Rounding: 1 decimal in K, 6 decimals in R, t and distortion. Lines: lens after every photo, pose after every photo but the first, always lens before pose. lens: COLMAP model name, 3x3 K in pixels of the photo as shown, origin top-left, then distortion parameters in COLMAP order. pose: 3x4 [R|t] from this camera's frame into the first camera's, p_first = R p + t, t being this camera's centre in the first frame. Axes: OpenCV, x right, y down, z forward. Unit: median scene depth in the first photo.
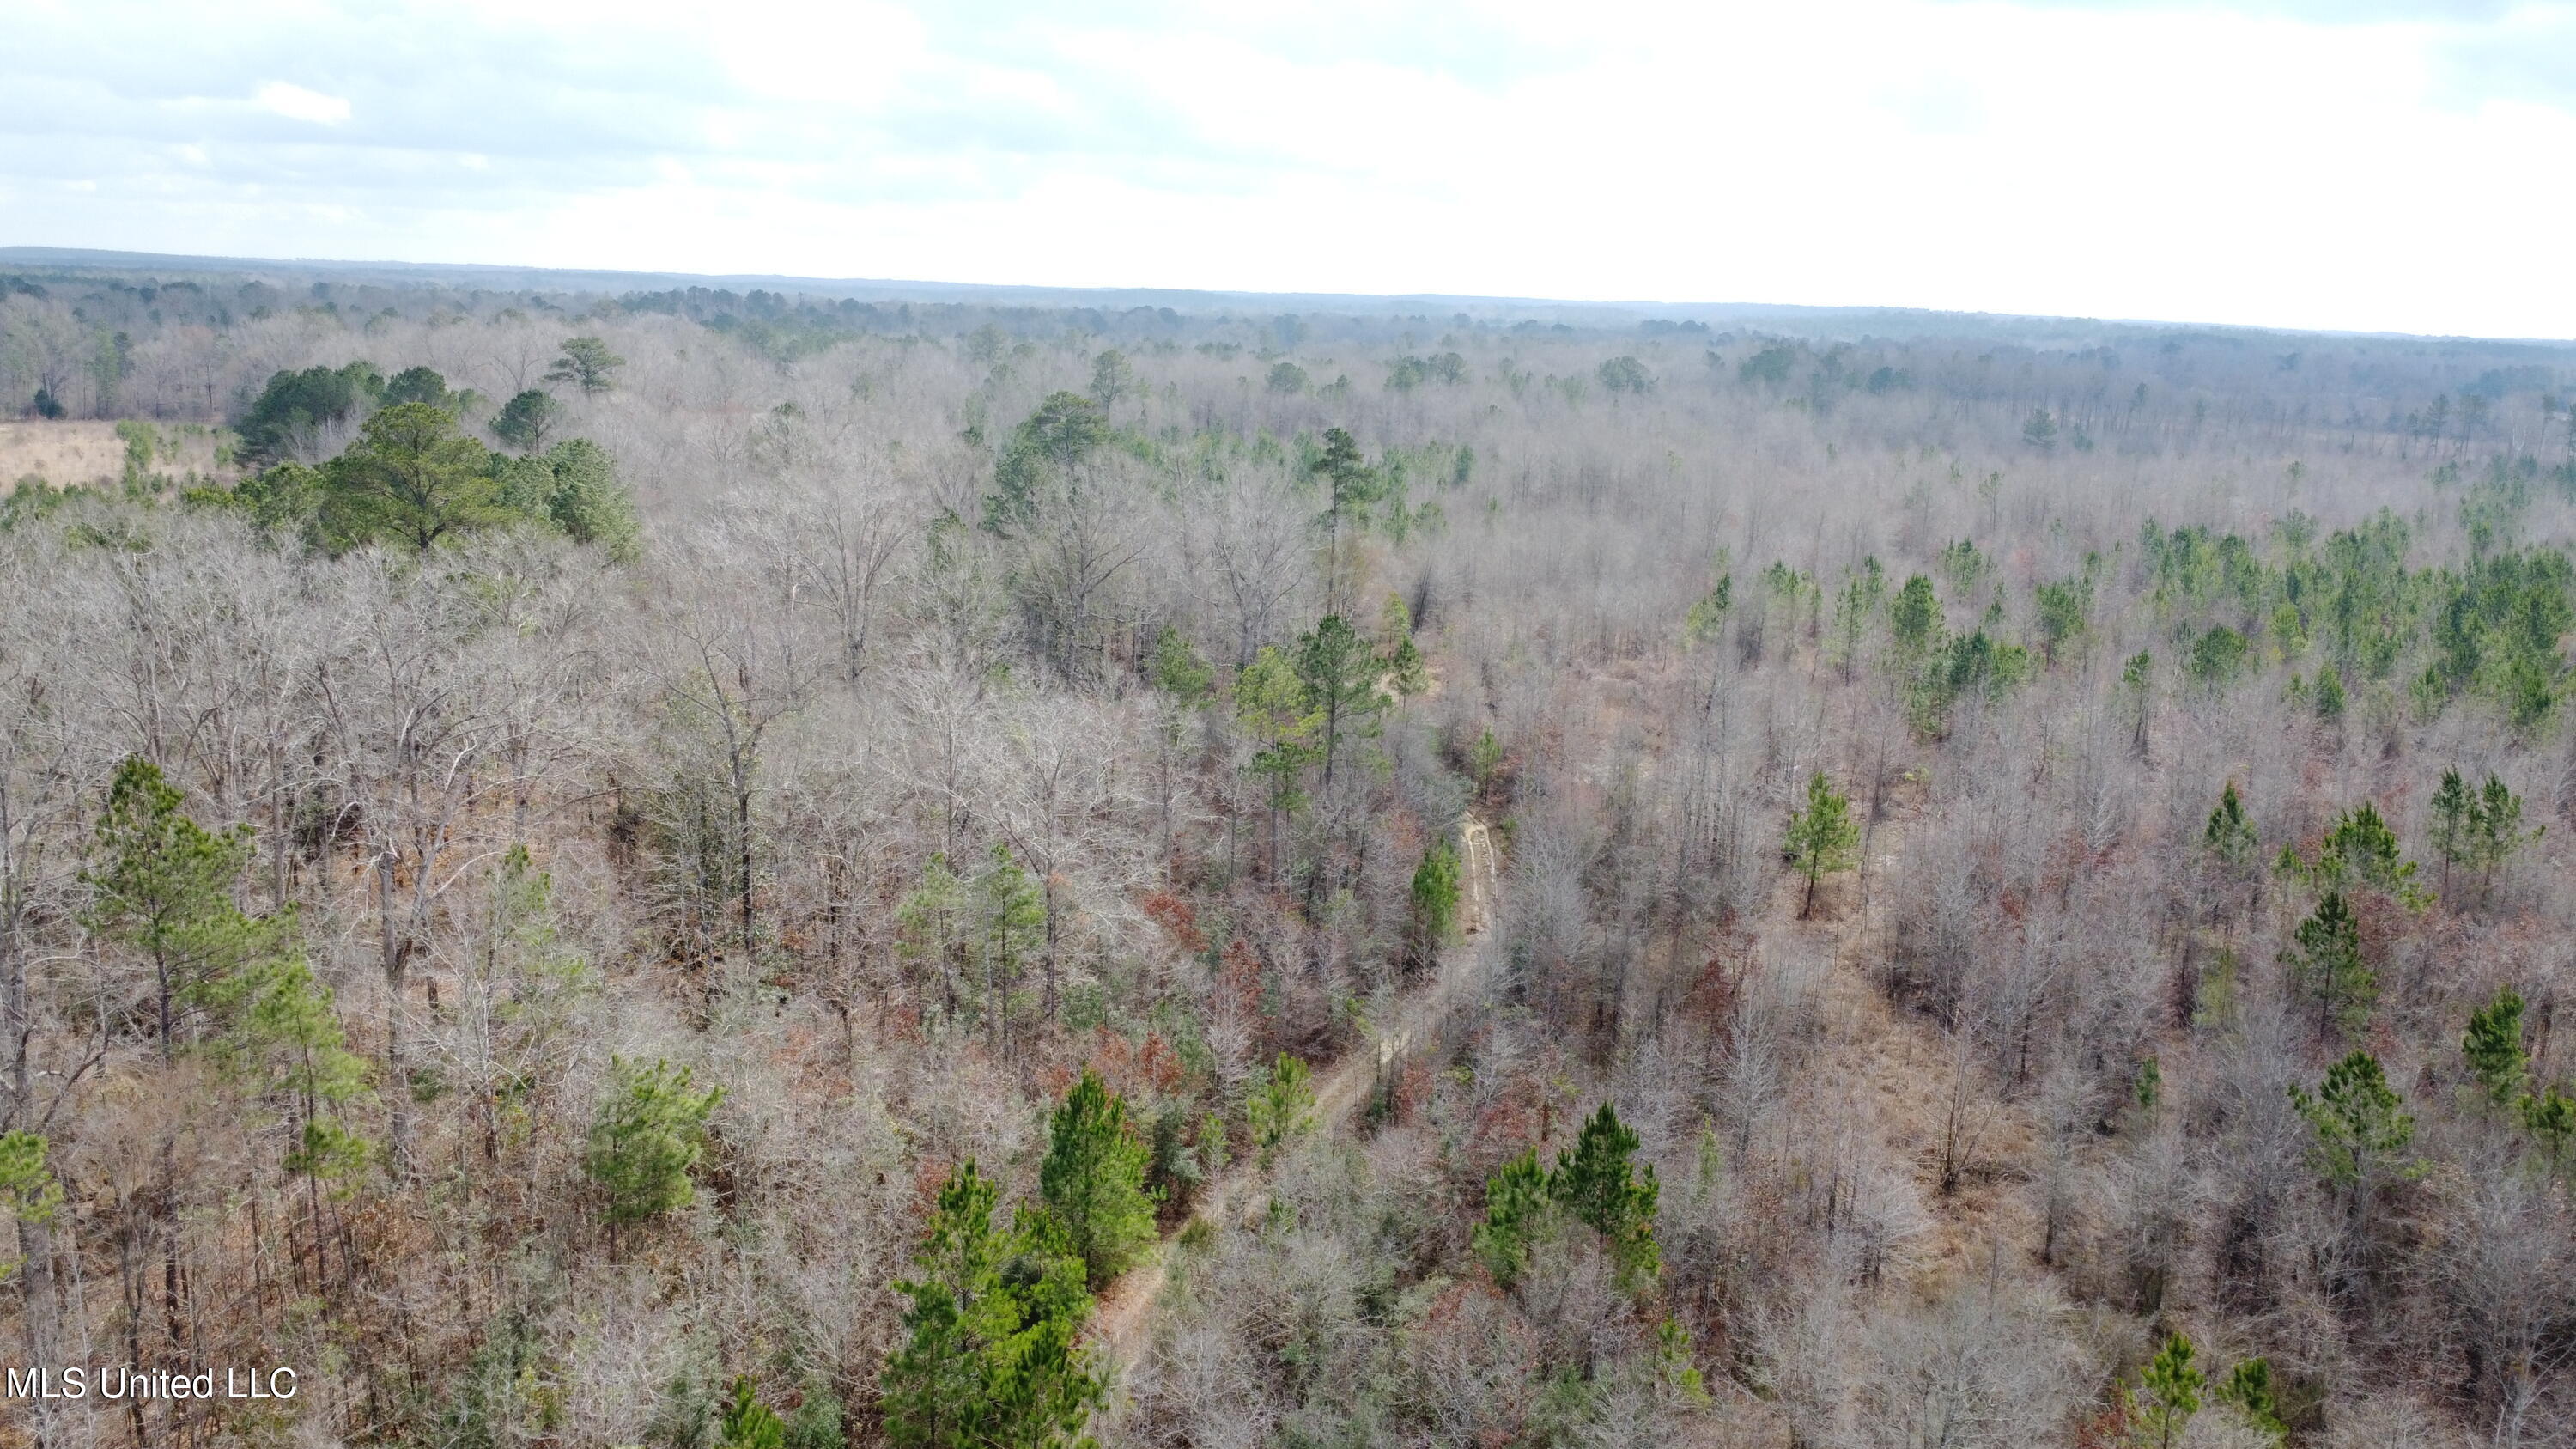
lens RADIAL K [[1947.3, 0, 1289.0], [0, 1947.3, 722.4], [0, 0, 1]] dist [-0.005662, 0.000504]
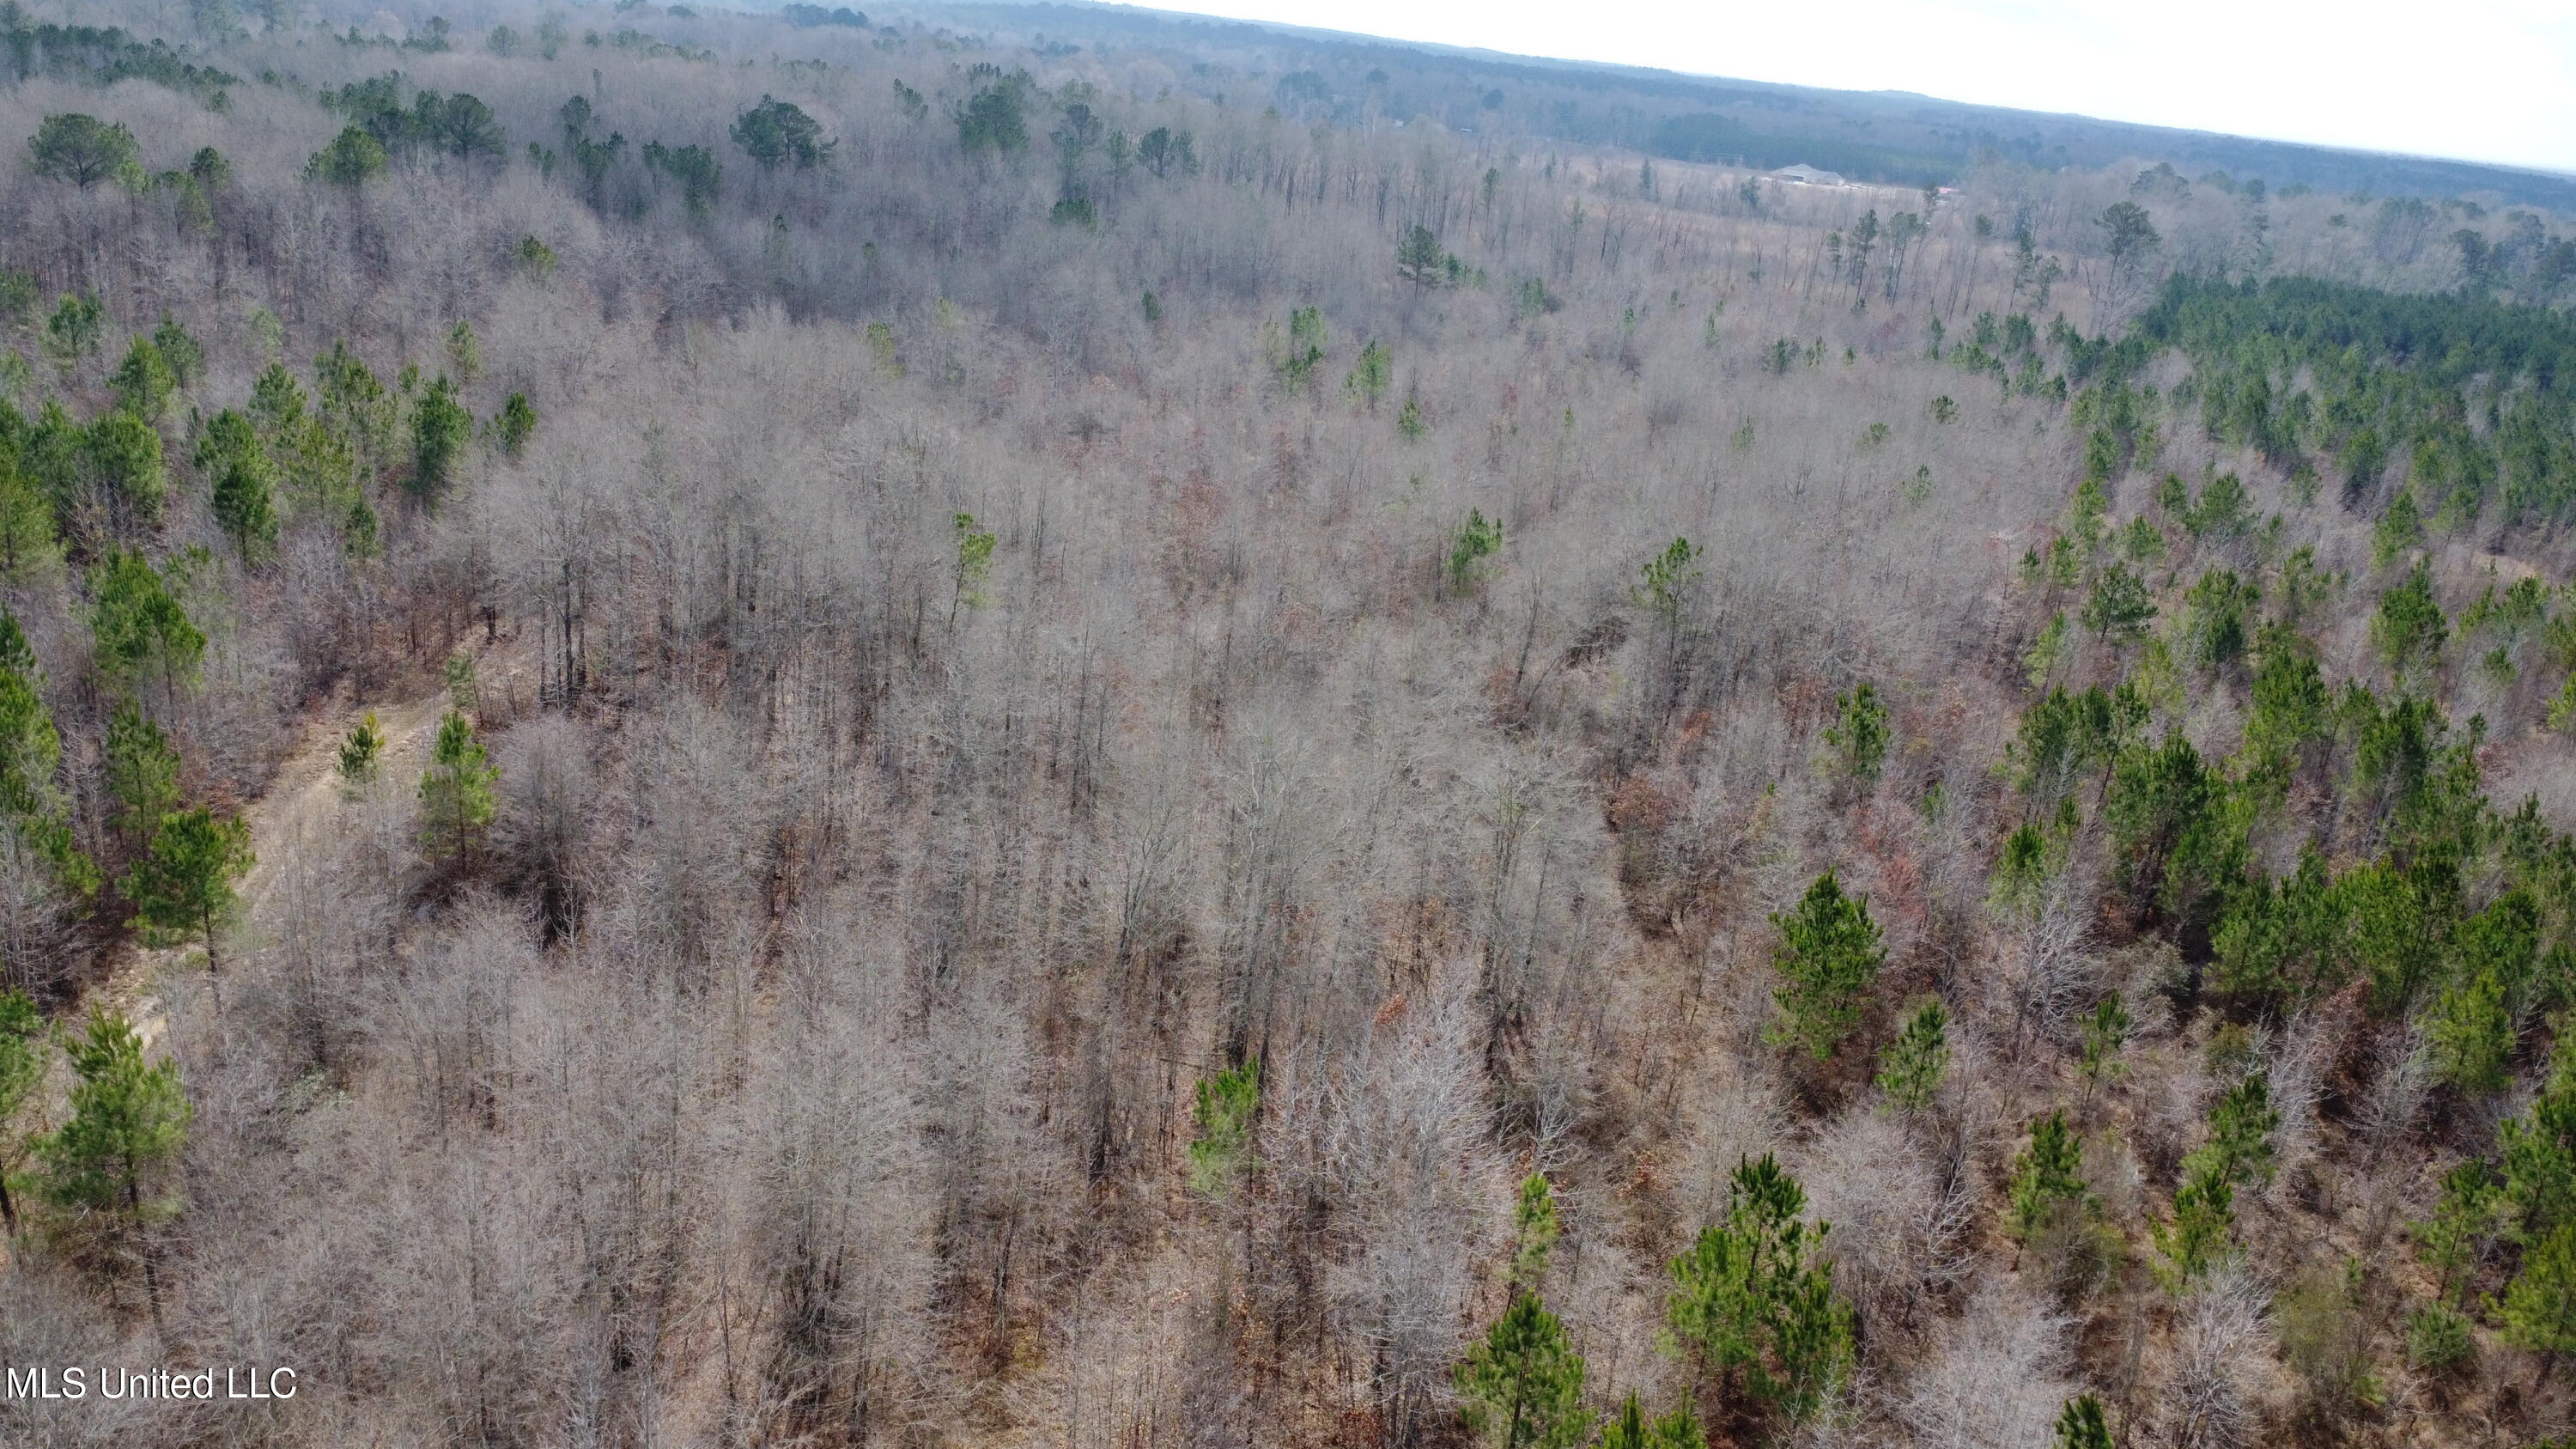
lens RADIAL K [[1947.3, 0, 1286.2], [0, 1947.3, 724.4], [0, 0, 1]] dist [-0.005662, 0.000504]
pose [[0.910533, -0.075349, 0.406513, 0.053867], [0.009642, 0.986855, 0.161321, -0.093056], [-0.413325, -0.142969, 0.899290, 0.358398]]
